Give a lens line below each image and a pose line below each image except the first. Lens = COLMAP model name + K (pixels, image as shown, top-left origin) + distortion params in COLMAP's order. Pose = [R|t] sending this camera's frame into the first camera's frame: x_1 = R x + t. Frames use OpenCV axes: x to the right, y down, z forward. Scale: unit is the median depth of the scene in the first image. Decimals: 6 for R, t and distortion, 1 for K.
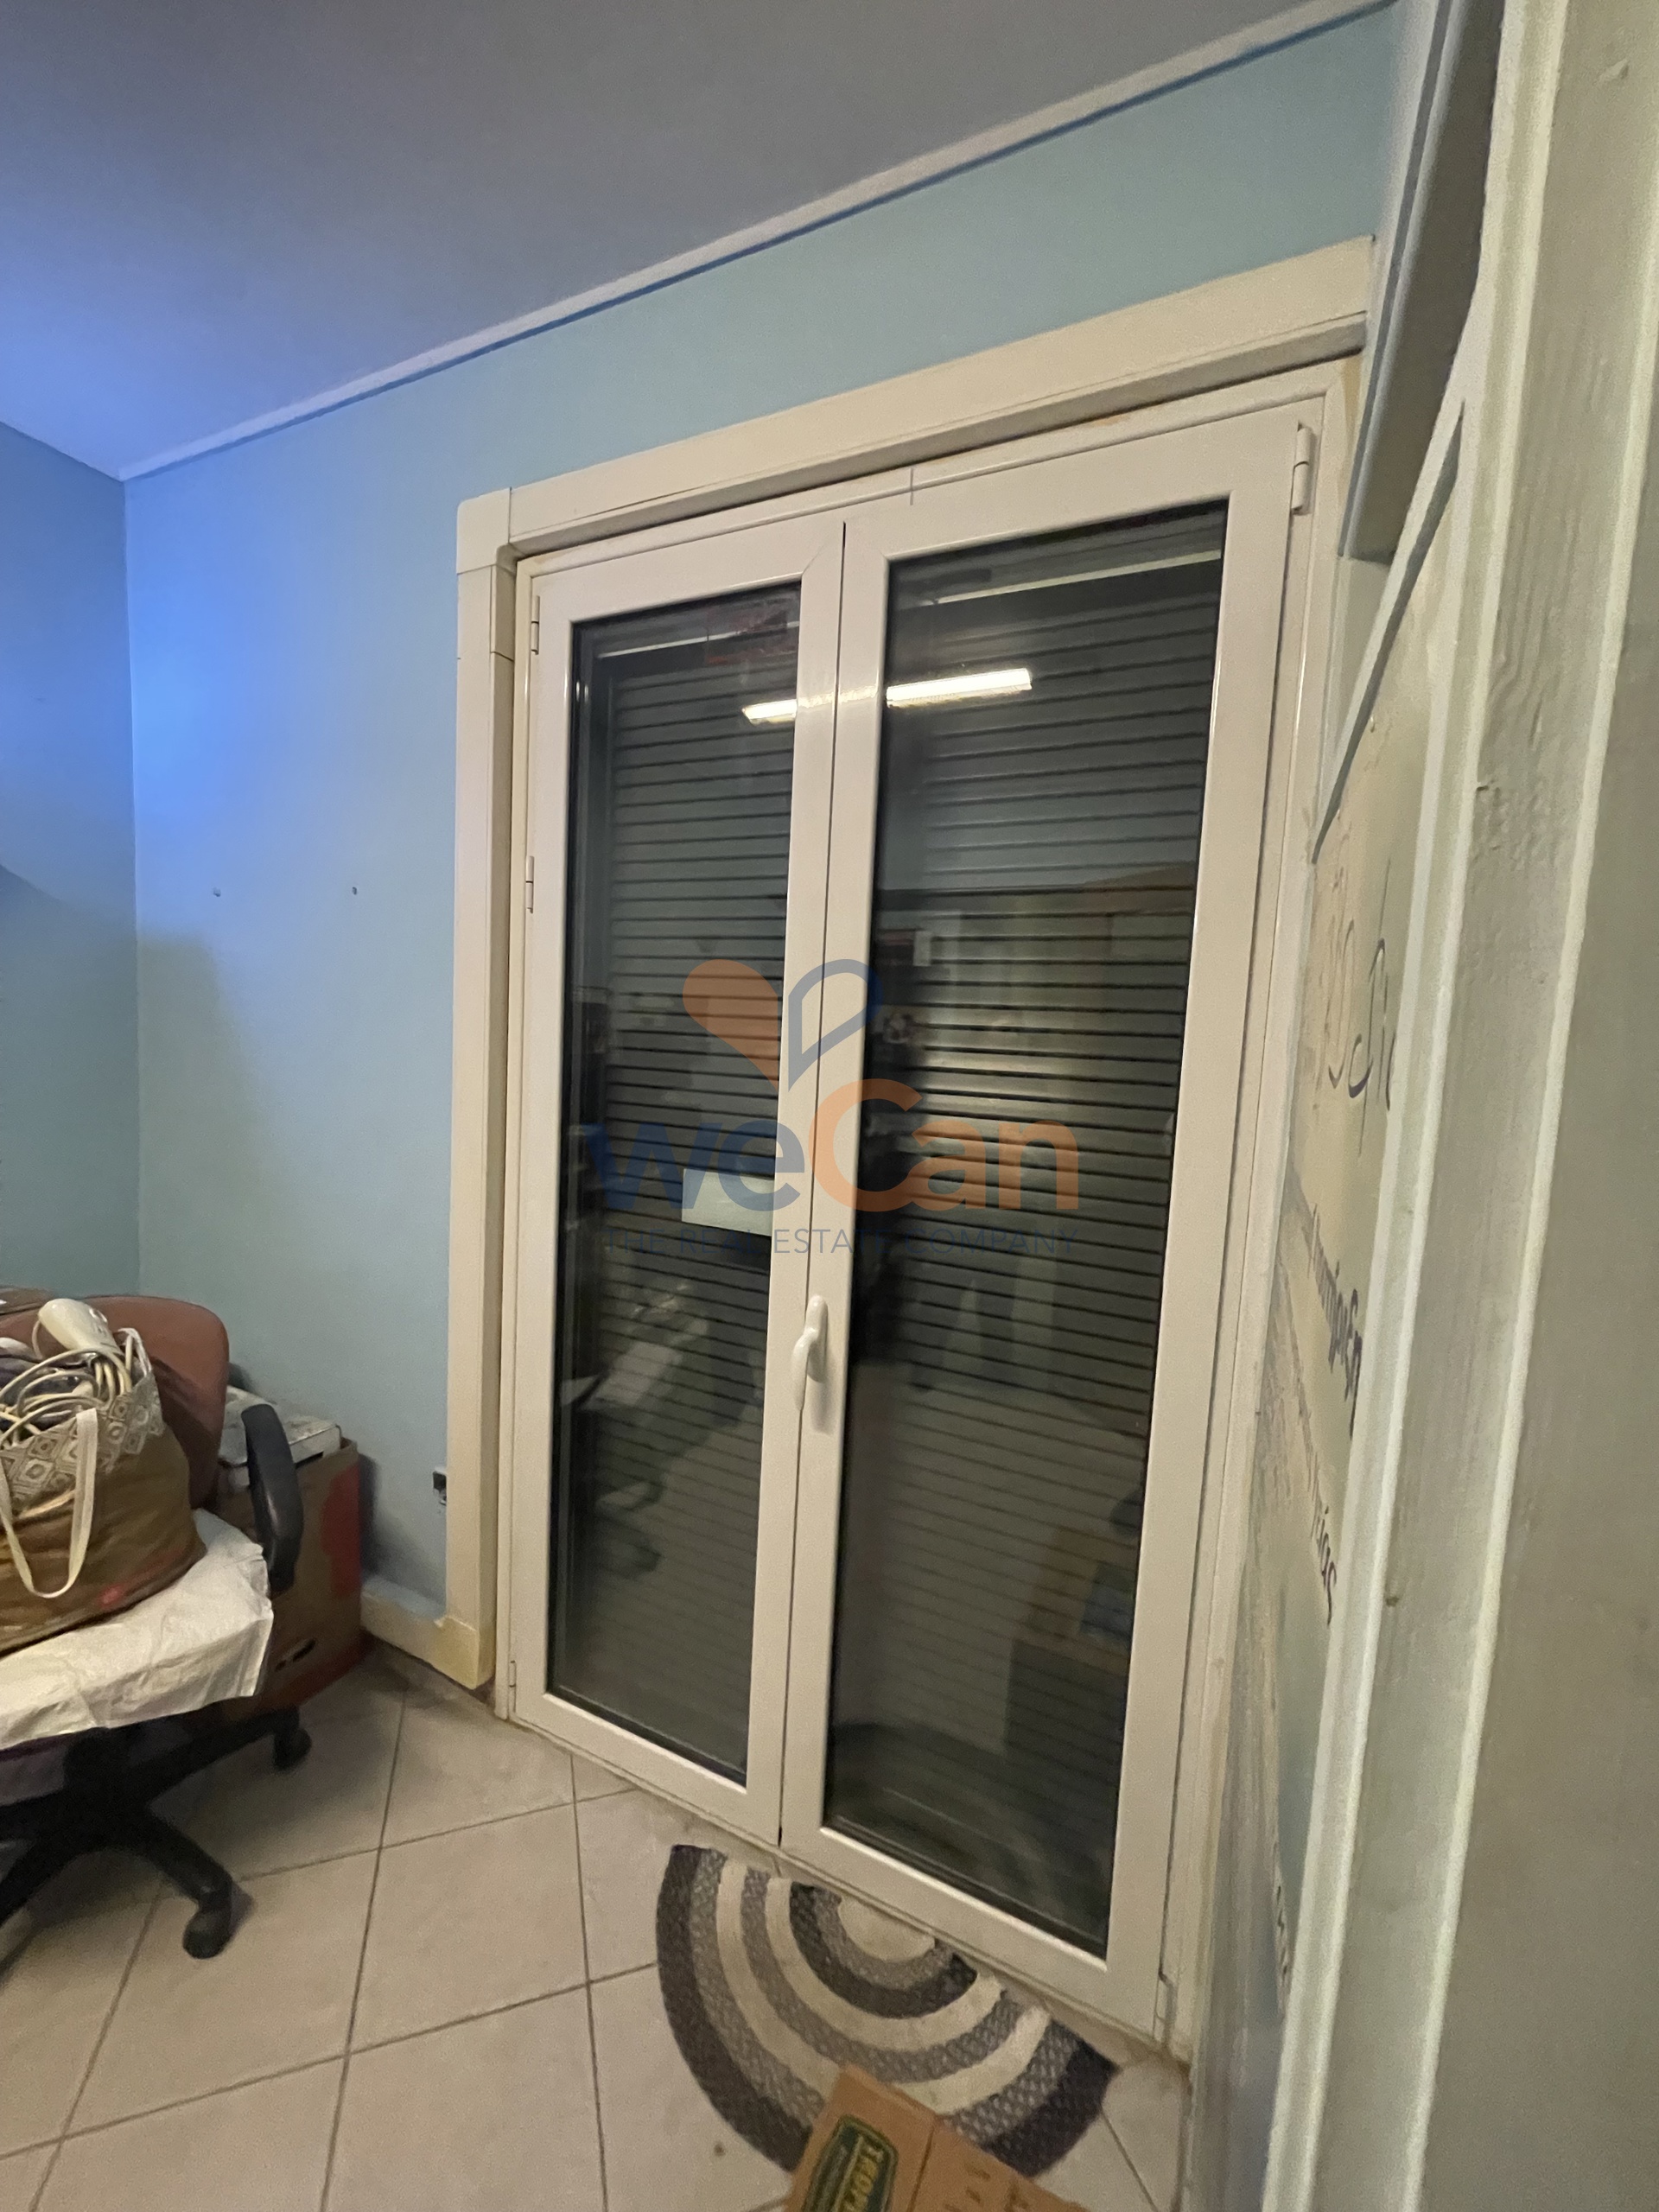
lens RADIAL K [[887.5, 0, 822.1], [0, 887.5, 1101.4], [0, 0, 1]] dist [-0.004183, 0.000728]
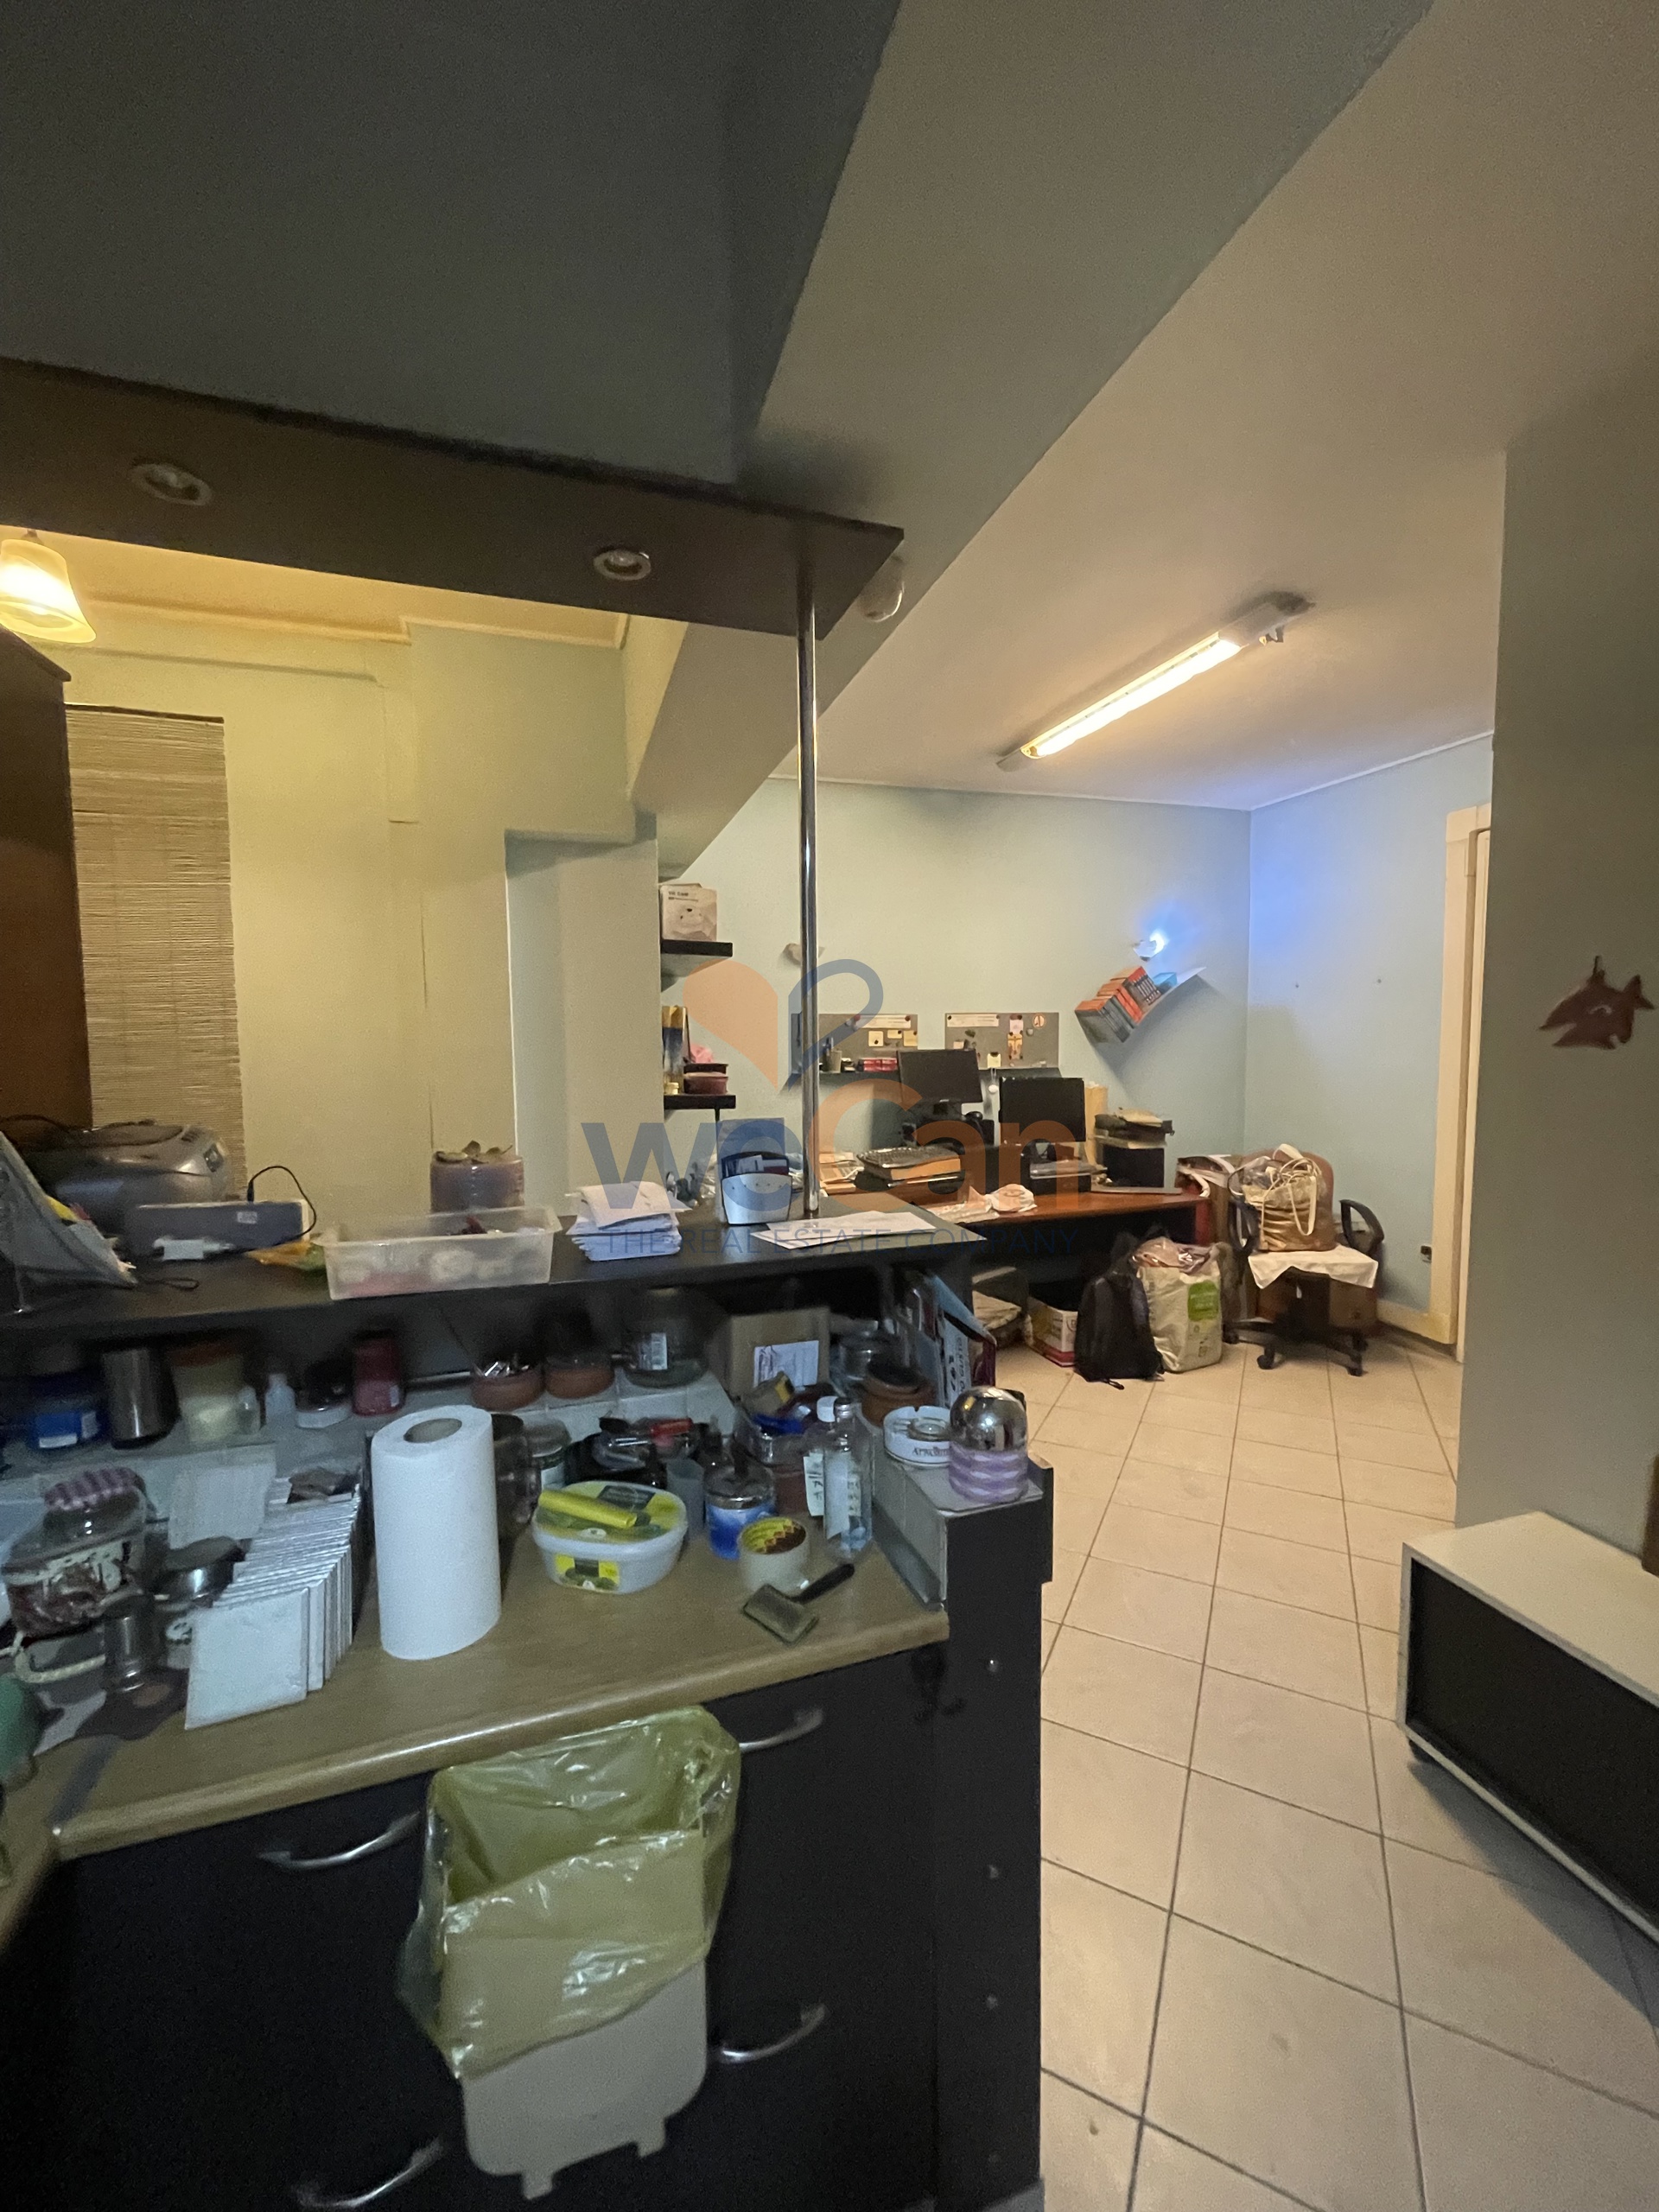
lens RADIAL K [[892.2, 0, 821.9], [0, 892.2, 1106.2], [0, 0, 1]] dist [-0.002003, -0.000092]
pose [[0.681054, -0.002061, -0.732230, 0.199867], [-0.016879, 0.999686, -0.018514, 0.182392], [0.732038, 0.024969, 0.680806, -1.991112]]
